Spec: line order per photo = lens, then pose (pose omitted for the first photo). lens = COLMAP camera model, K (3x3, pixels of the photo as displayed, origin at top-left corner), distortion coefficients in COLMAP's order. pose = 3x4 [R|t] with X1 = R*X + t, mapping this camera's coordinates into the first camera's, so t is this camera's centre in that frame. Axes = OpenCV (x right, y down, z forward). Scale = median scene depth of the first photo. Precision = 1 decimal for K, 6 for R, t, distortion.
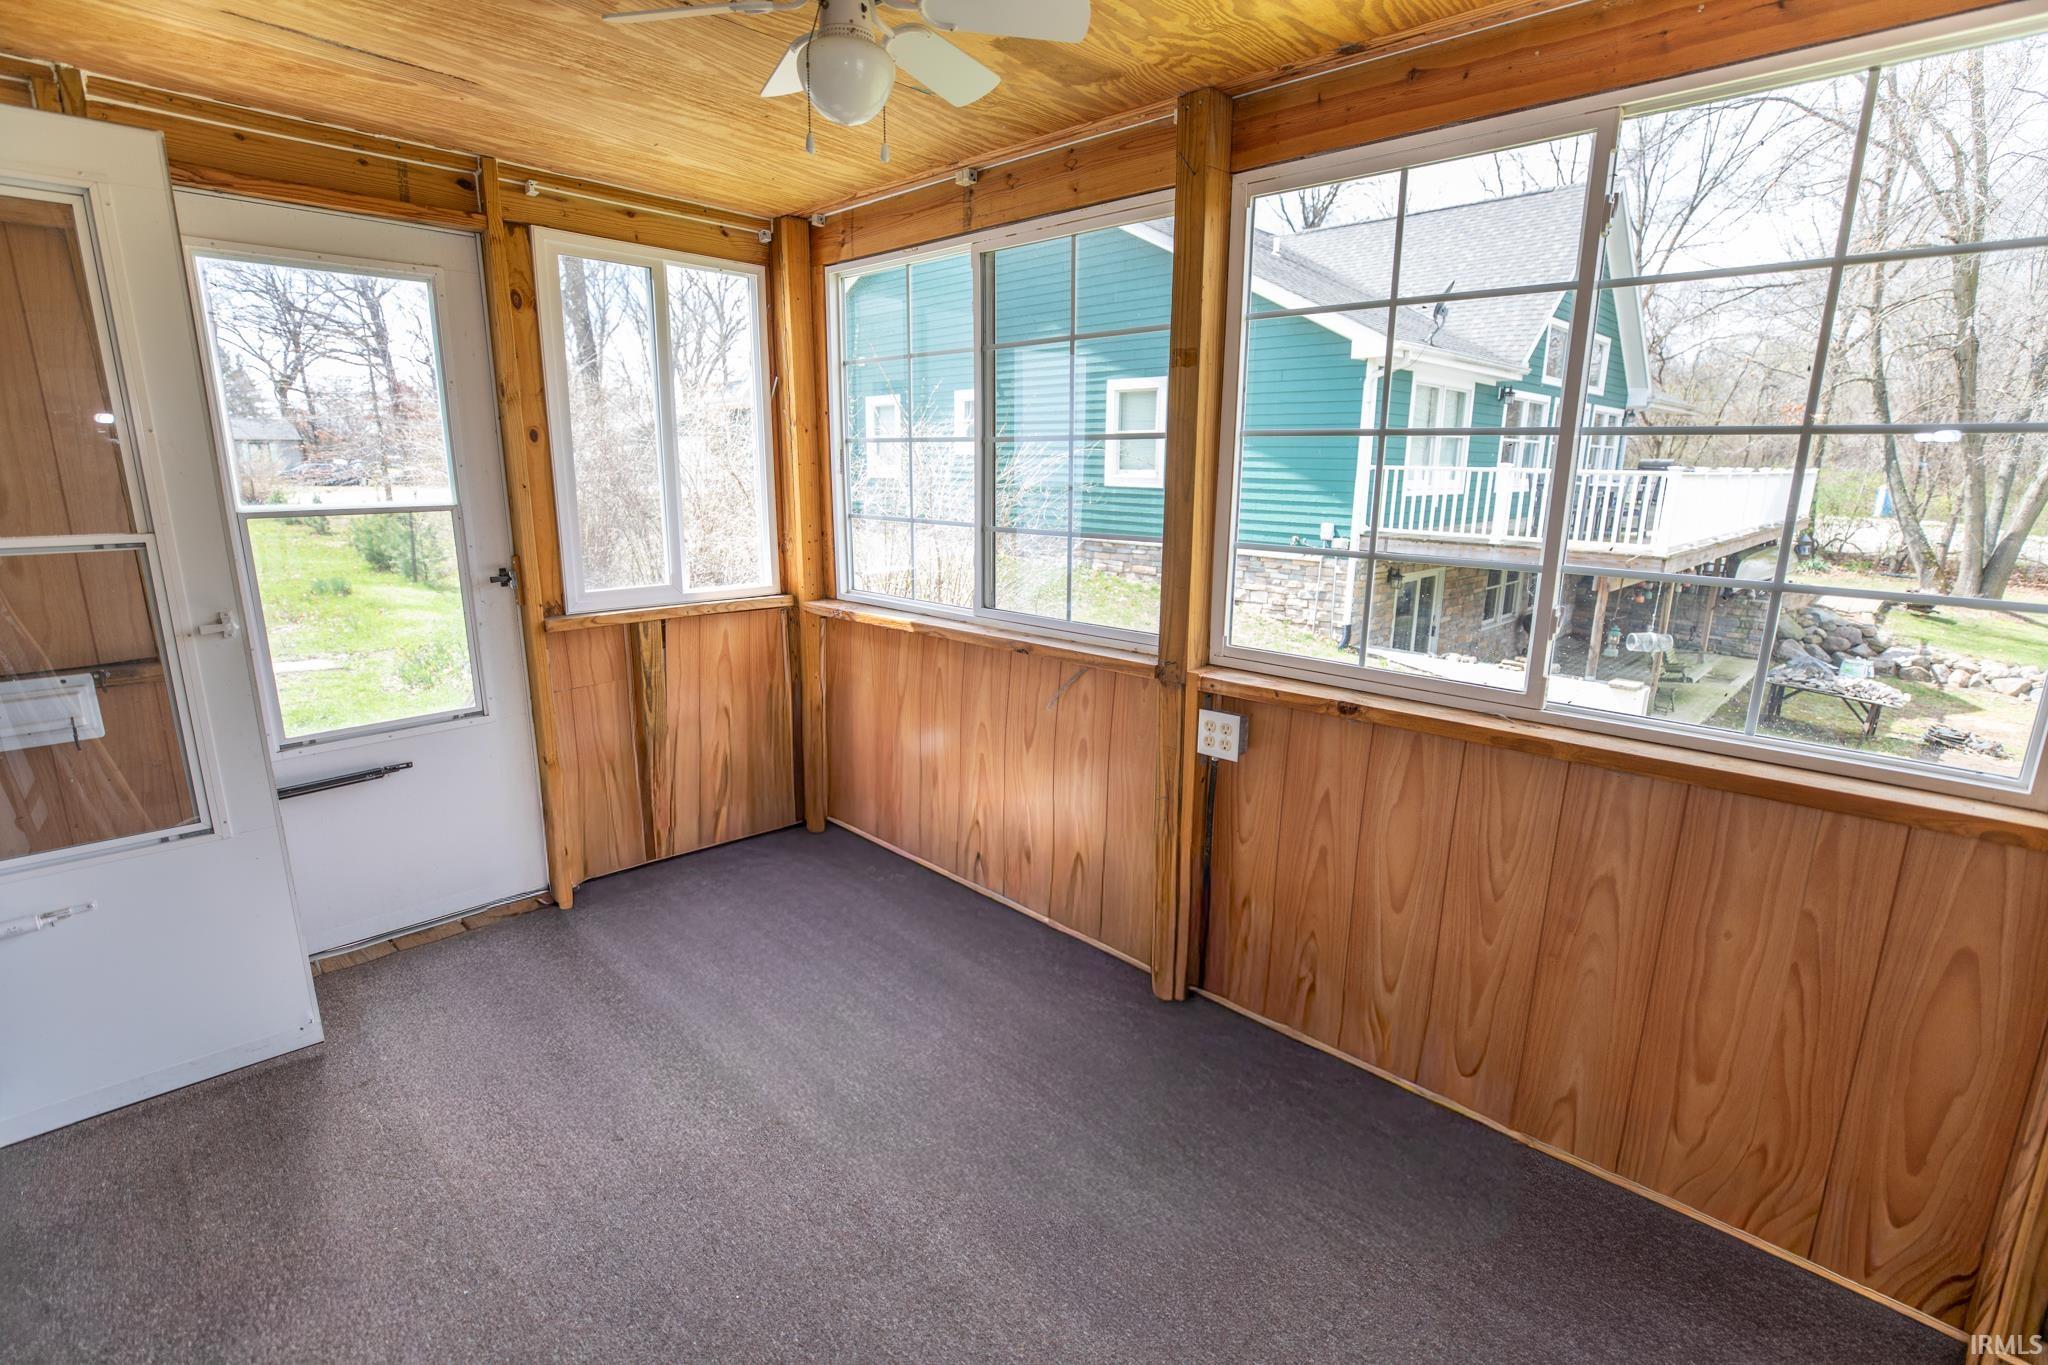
lens RADIAL K [[941.6, 0, 1005.0], [0, 941.6, 684.1], [0, 0, 1]] dist [-0.050837, 0.015729]
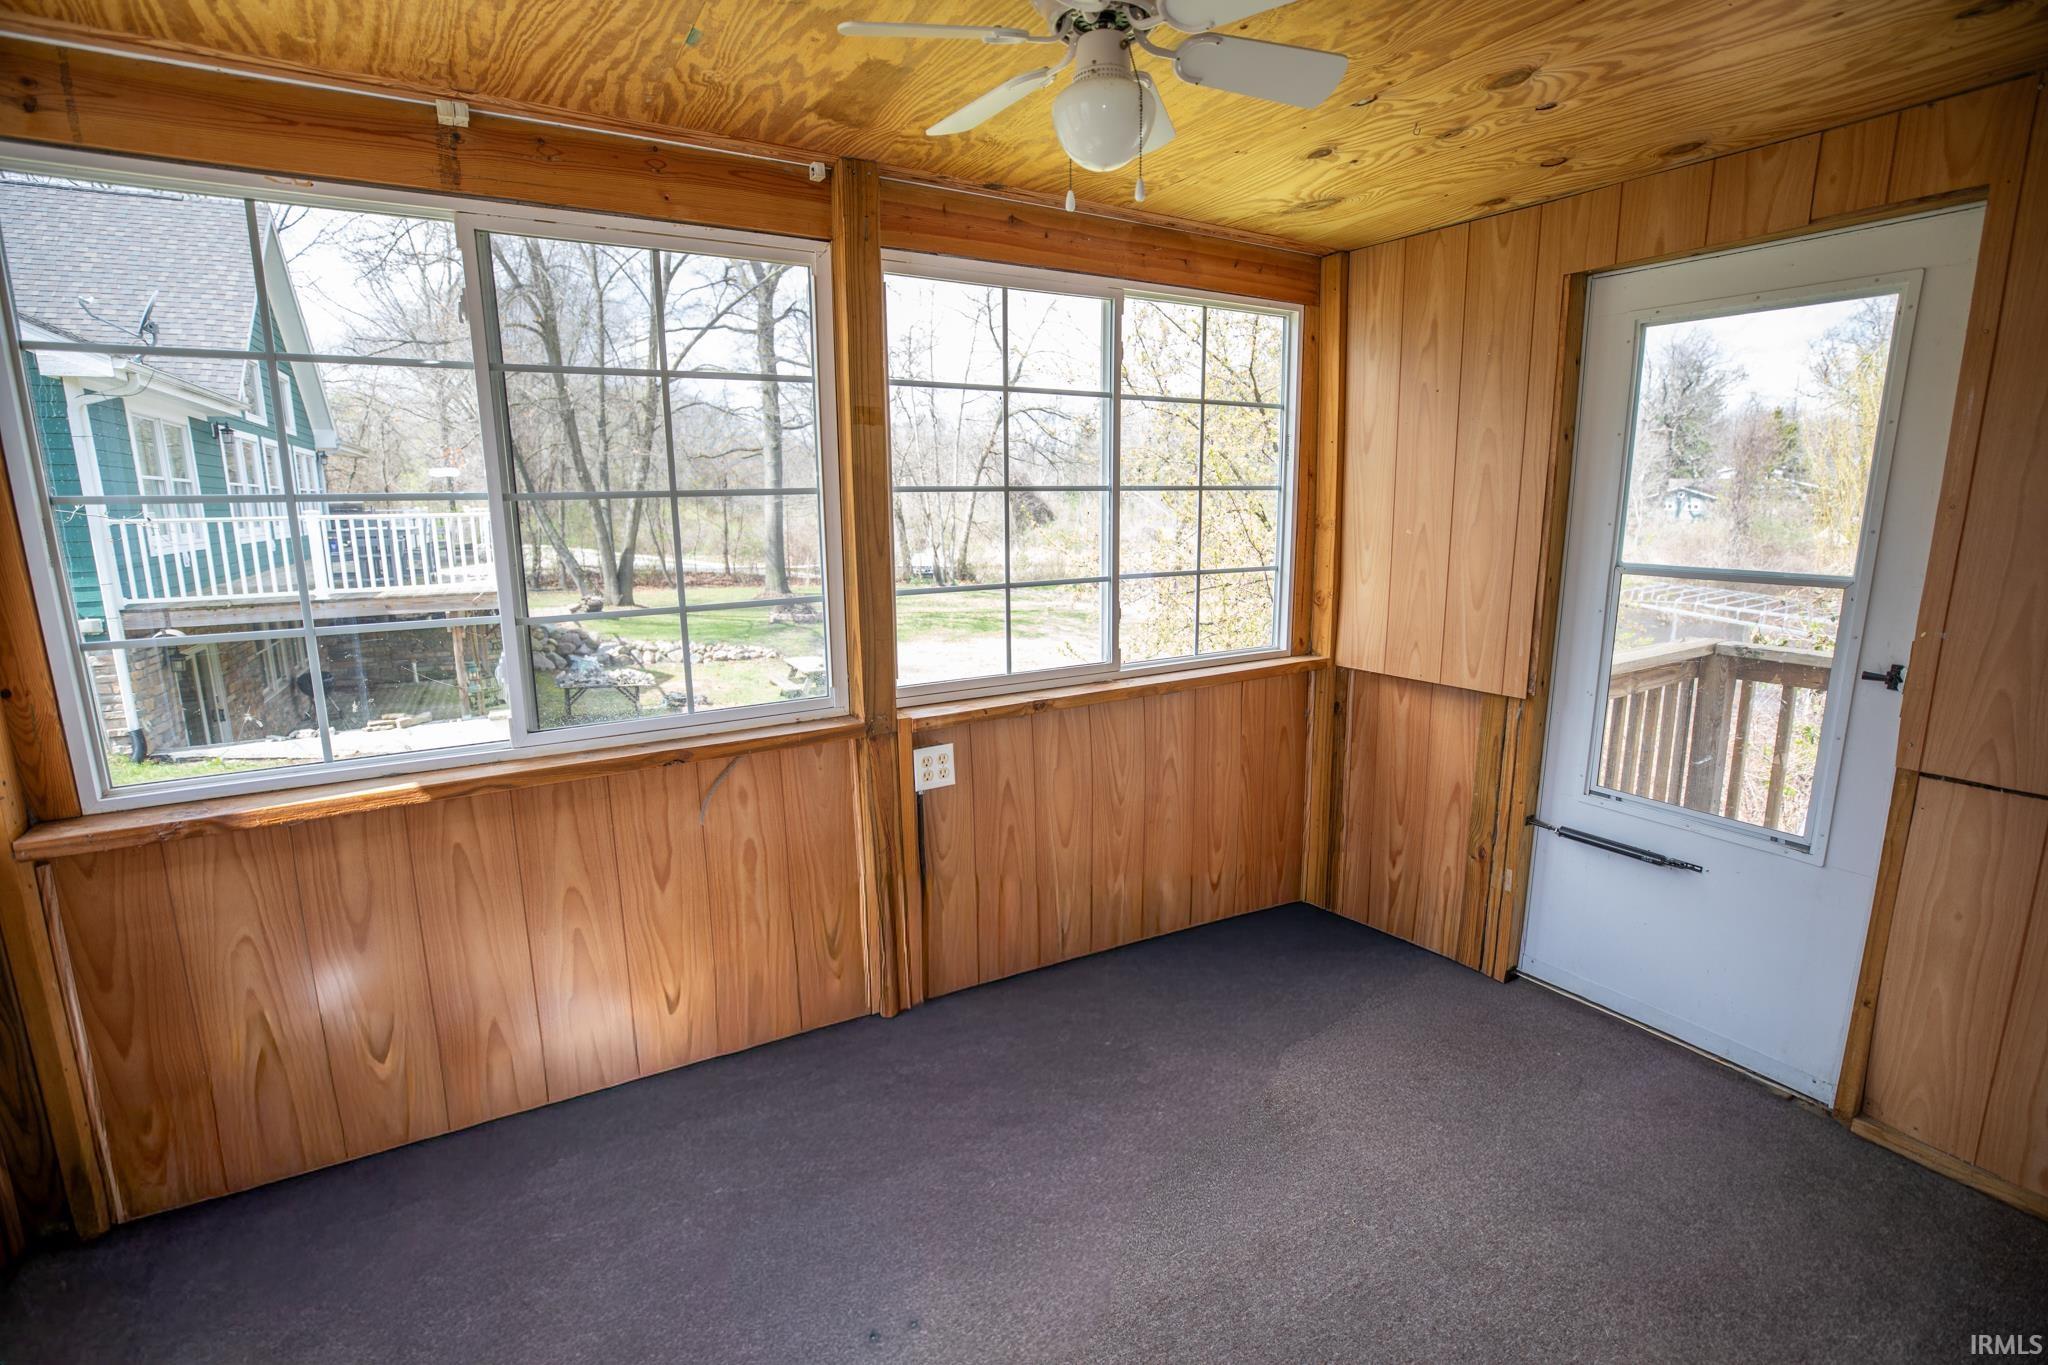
lens RADIAL K [[955.0, 0, 1014.6], [0, 955.0, 682.7], [0, 0, 1]] dist [-0.052316, 0.015873]
pose [[0.250176, -0.192025, 0.948967, -0.718241], [0.234970, 0.962875, 0.132895, -0.152028], [-0.939256, 0.189732, 0.286008, 0.546475]]
